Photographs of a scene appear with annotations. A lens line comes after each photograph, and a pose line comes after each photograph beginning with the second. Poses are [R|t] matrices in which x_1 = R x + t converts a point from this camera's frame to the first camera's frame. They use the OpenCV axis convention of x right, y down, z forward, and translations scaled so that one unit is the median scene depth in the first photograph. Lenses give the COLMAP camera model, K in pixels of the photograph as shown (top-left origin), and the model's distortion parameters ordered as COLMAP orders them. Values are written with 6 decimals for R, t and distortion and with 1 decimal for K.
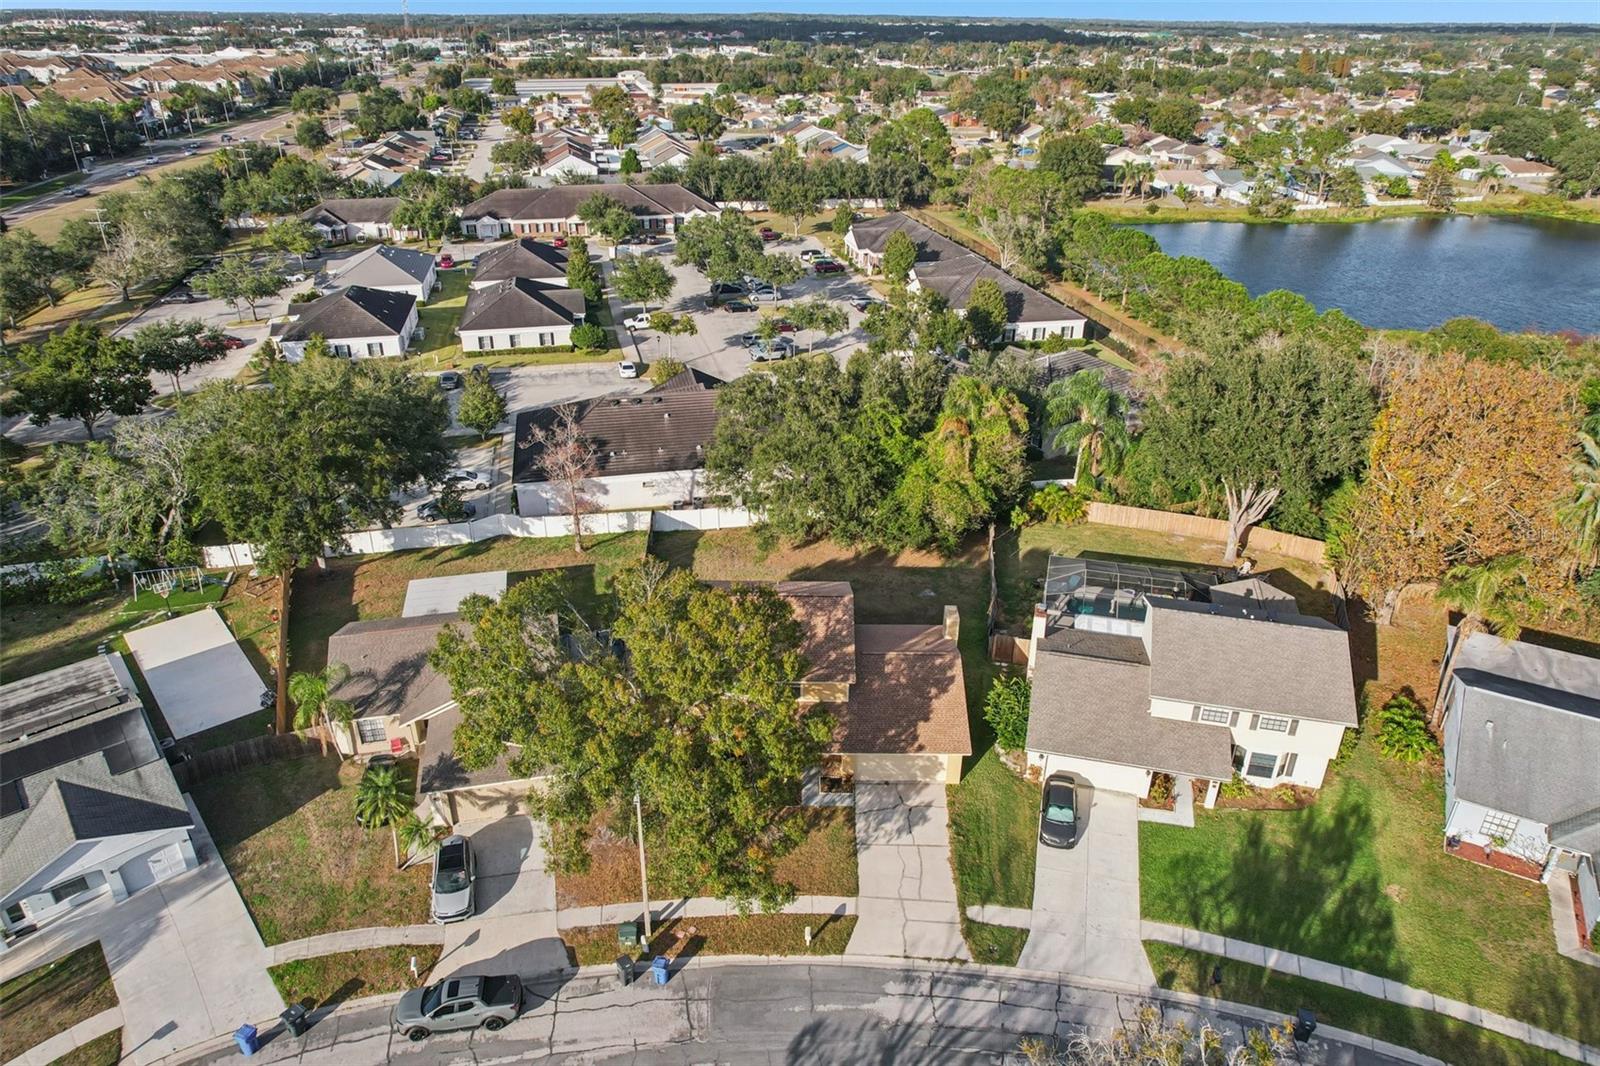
lens RADIAL K [[1035.1, 0, 800.0], [0, 1035.1, 533.0], [0, 0, 1]] dist [-0.066442, 0.055714]
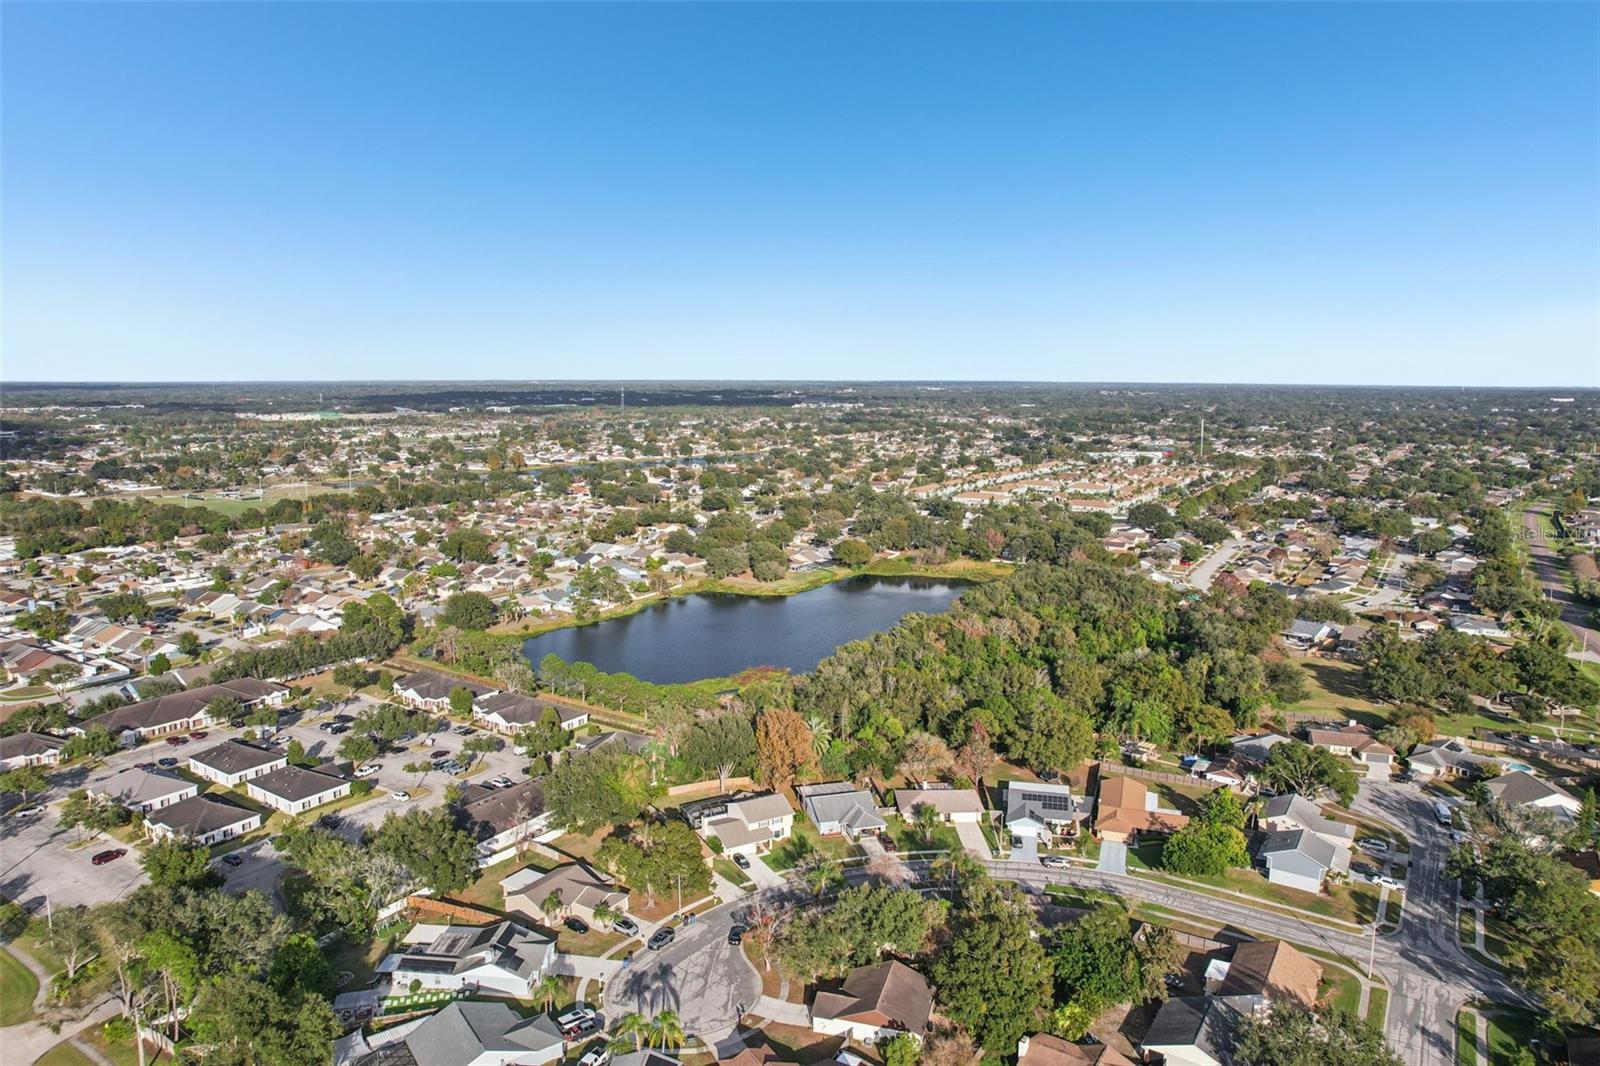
lens RADIAL K [[1017.3, 0, 800.0], [0, 1017.3, 533.0], [0, 0, 1]] dist [-0.061184, 0.054213]
pose [[0.719476, -0.106635, 0.686283, -1.136982], [0.315788, 0.930319, -0.186507, -0.045769], [-0.618573, 0.350907, 0.703016, -1.209367]]
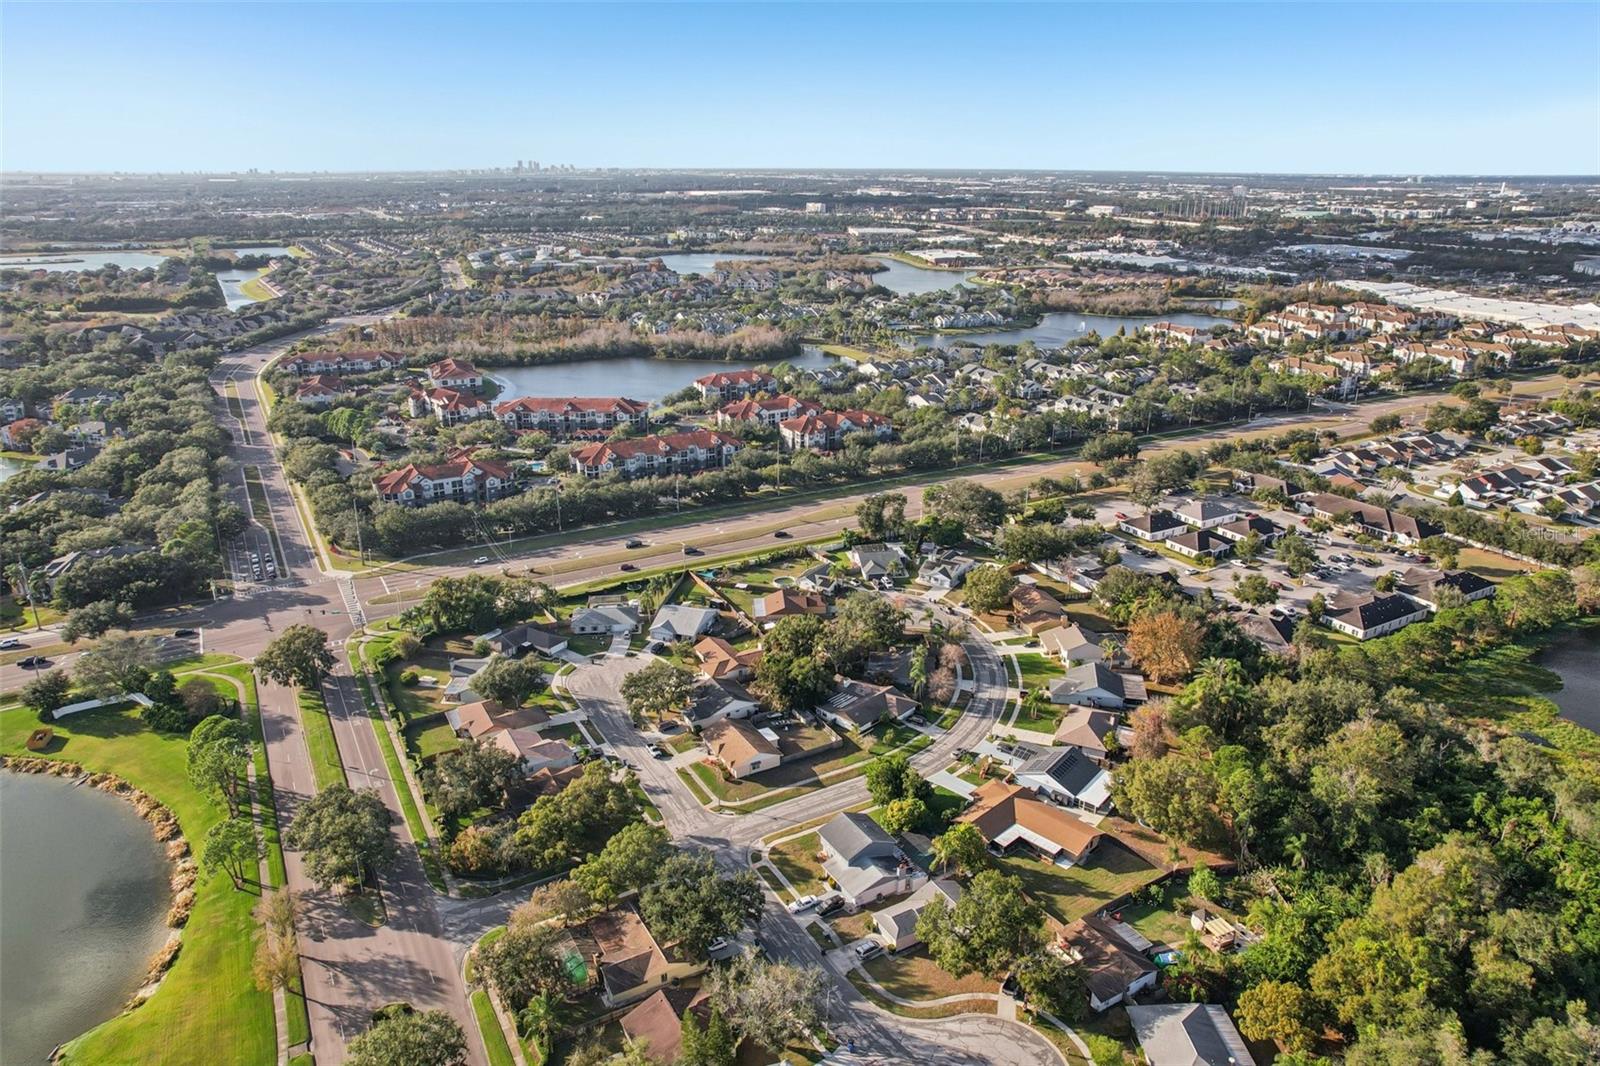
lens RADIAL K [[1035.1, 0, 800.0], [0, 1035.1, 533.0], [0, 0, 1]] dist [-0.066442, 0.055714]
pose [[0.303350, 0.317076, -0.898578, 2.521883], [-0.436425, 0.884522, 0.164784, -0.324747], [0.847061, 0.342175, 0.406700, -1.315677]]
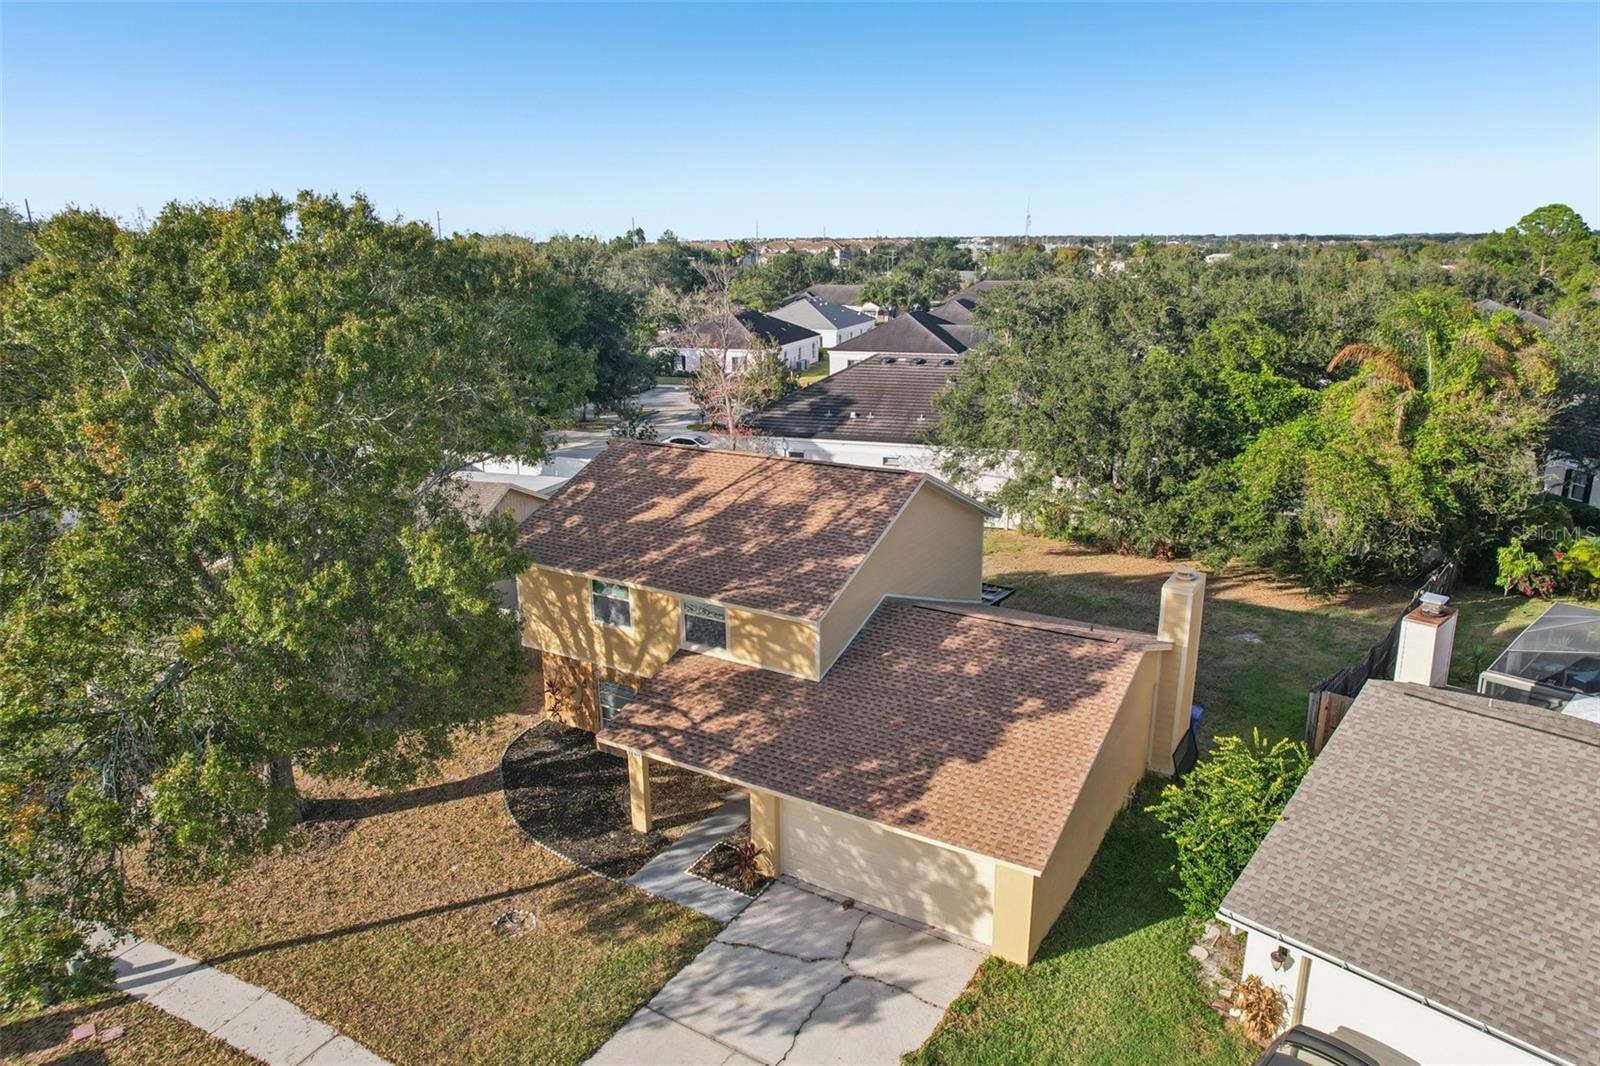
lens RADIAL K [[1049.4, 0, 800.0], [0, 1049.4, 533.0], [0, 0, 1]] dist [-0.073046, 0.054606]
pose [[0.853091, 0.125485, -0.506448, 0.151977], [-0.222496, 0.965462, -0.135568, 0.101505], [0.471945, 0.228334, 0.851547, 0.385605]]
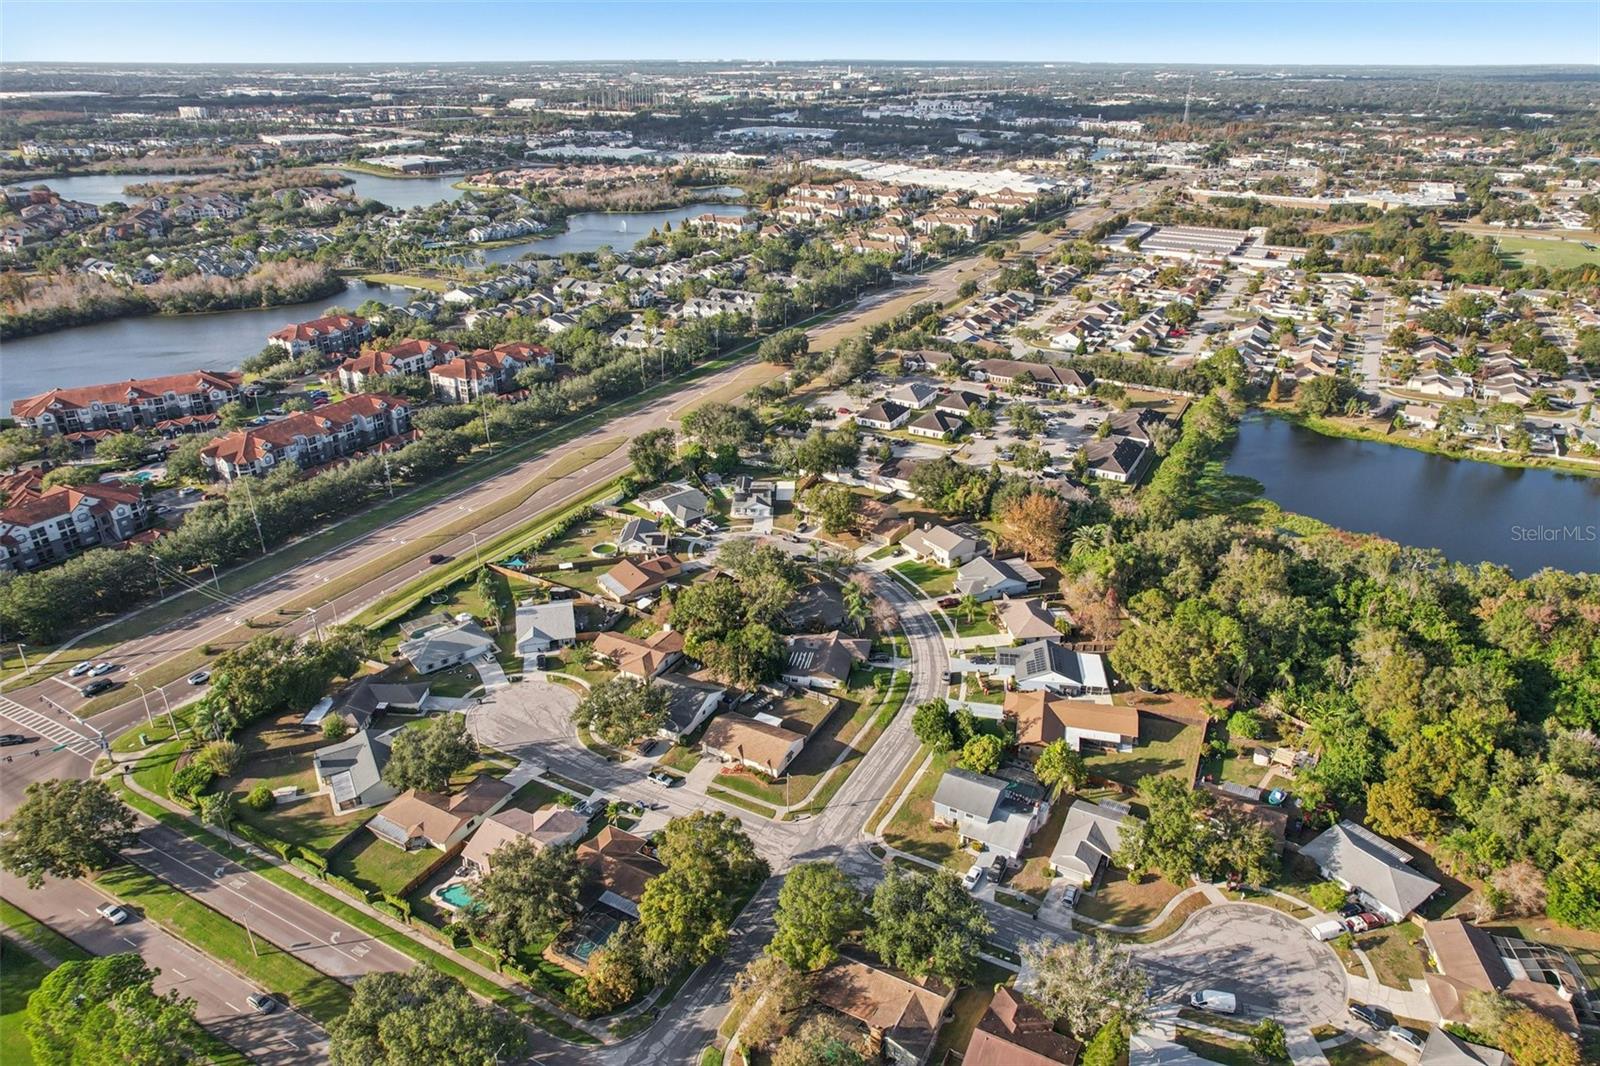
lens RADIAL K [[1035.1, 0, 800.0], [0, 1035.1, 533.0], [0, 0, 1]] dist [-0.066442, 0.055714]
pose [[0.758559, 0.270968, -0.592591, 1.684768], [-0.294482, 0.953822, 0.059187, 0.010301], [0.581265, 0.129610, 0.803326, -1.995384]]
